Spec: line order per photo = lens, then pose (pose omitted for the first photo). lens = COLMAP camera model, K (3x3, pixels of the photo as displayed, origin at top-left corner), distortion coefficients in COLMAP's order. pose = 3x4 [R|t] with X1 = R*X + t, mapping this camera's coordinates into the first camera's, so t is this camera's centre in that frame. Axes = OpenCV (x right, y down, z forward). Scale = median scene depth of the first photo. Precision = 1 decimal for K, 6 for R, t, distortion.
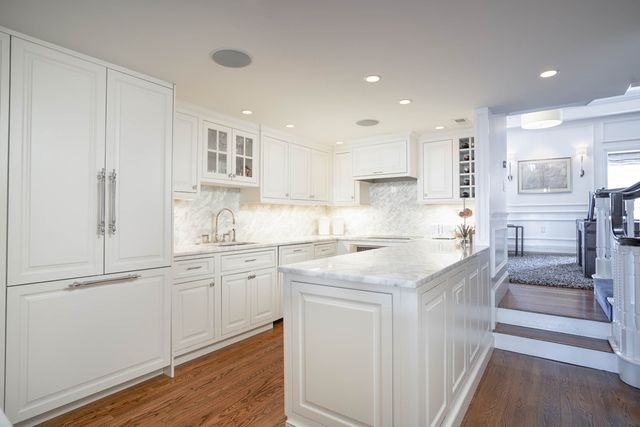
lens RADIAL K [[331.4, 0, 320.5], [0, 331.4, 211.9], [0, 0, 1]] dist [-0.002892, -0.000179]
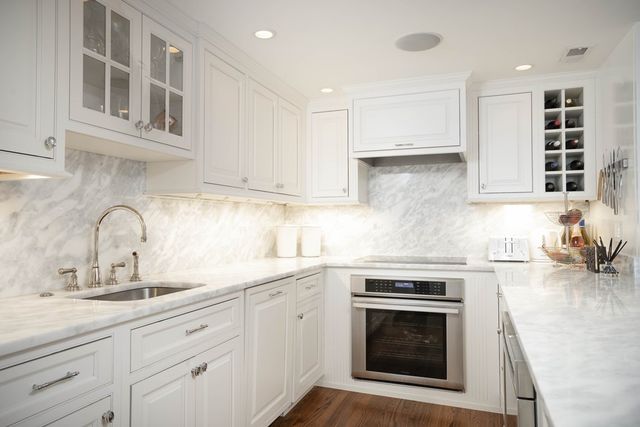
lens RADIAL K [[437.1, 0, 319.9], [0, 437.1, 214.0], [0, 0, 1]] dist [0.020952, 0.008238]
pose [[0.963915, 0.005424, 0.266155, -0.179947], [-0.003070, 0.999952, -0.009262, 0.005324], [-0.266193, 0.008110, 0.963886, 0.369619]]
